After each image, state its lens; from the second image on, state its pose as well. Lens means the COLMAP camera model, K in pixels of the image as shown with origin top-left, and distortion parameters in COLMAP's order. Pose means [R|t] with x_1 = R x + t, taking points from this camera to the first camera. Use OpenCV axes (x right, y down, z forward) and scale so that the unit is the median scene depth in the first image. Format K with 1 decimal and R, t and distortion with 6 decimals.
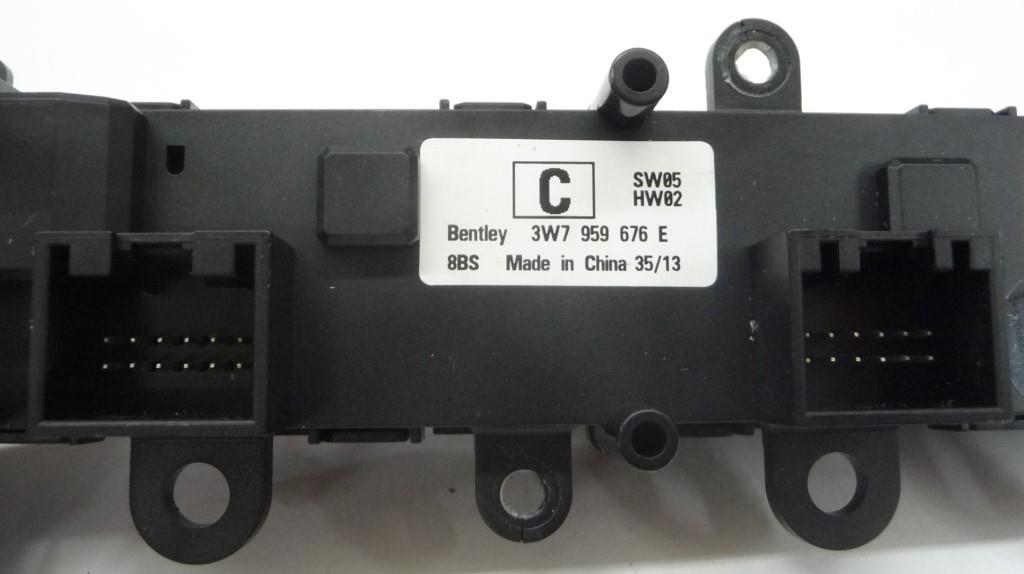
lens RADIAL K [[910.5, 0, 513.5], [0, 910.5, 255.2], [0, 0, 1]] dist [-0.045877, 0.001756]
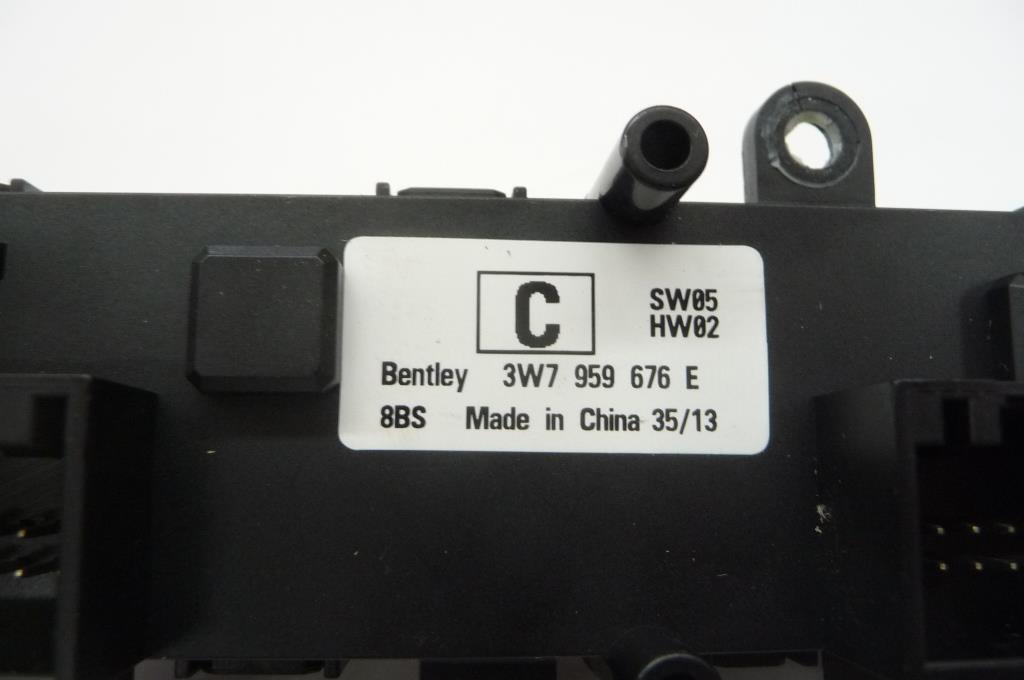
lens RADIAL K [[905.7, 0, 495.8], [0, 905.7, 344.2], [0, 0, 1]] dist [-0.081195, 0.150015]
pose [[0.999934, 0.011320, 0.002038, 0.012541], [-0.011271, 0.999677, -0.022767, -0.031651], [-0.002295, 0.022743, 0.999739, 0.311009]]
